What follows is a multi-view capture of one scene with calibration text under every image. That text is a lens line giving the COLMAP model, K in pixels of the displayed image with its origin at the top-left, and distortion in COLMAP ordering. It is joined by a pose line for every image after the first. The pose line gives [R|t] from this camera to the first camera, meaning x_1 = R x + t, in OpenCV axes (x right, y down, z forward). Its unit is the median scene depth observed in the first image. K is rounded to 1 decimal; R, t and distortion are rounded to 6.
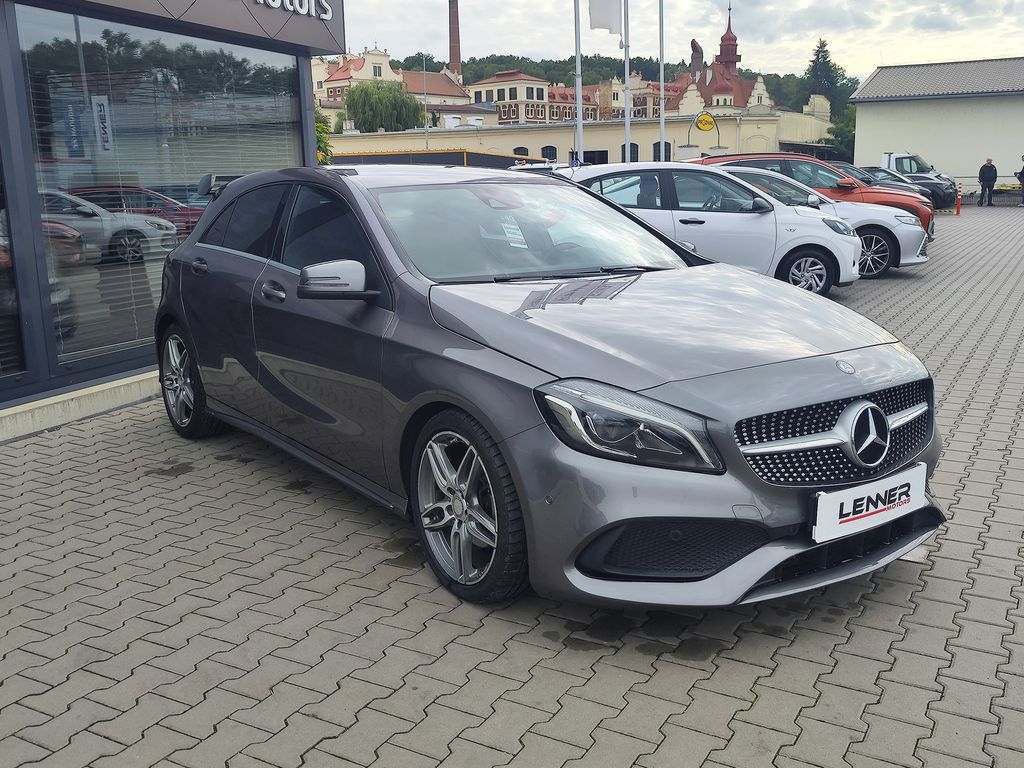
lens RADIAL K [[984.9, 0, 512.0], [0, 984.9, 384.0], [0, 0, 1]] dist [0.012411, -0.006476]
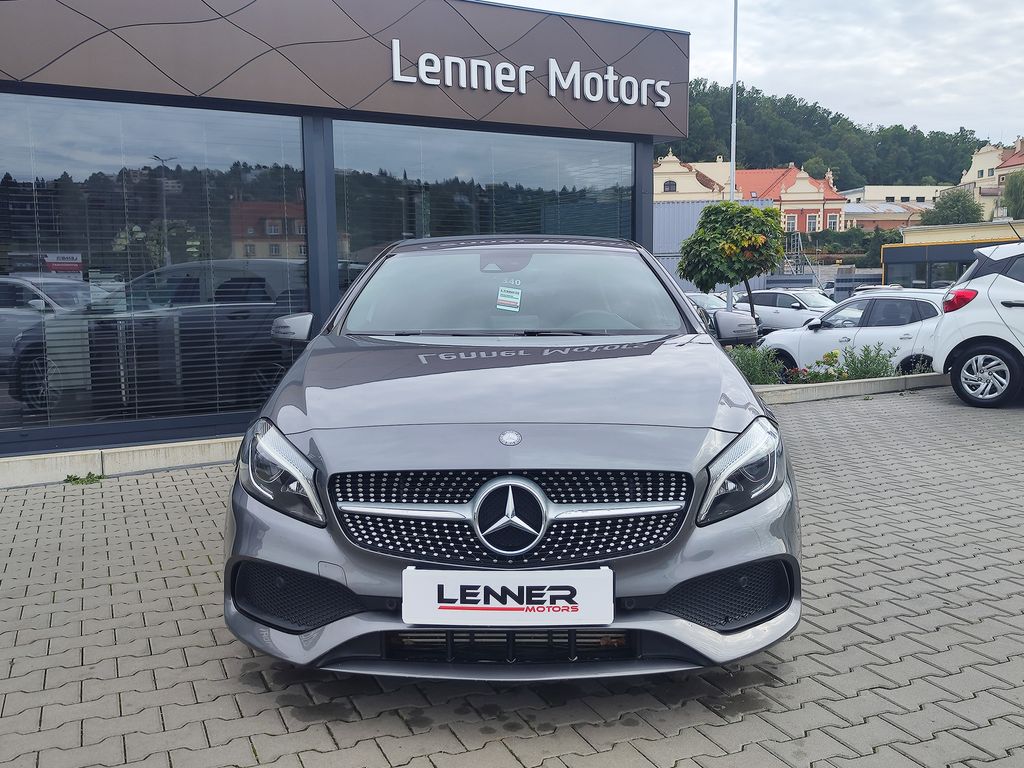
lens RADIAL K [[984.9, 0, 512.0], [0, 984.9, 384.0], [0, 0, 1]] dist [0.012411, -0.006476]
pose [[0.791975, 0.064524, -0.607134, 0.890230], [-0.120887, 0.991285, -0.052341, -0.018683], [0.598466, 0.114848, 0.792874, 0.313694]]
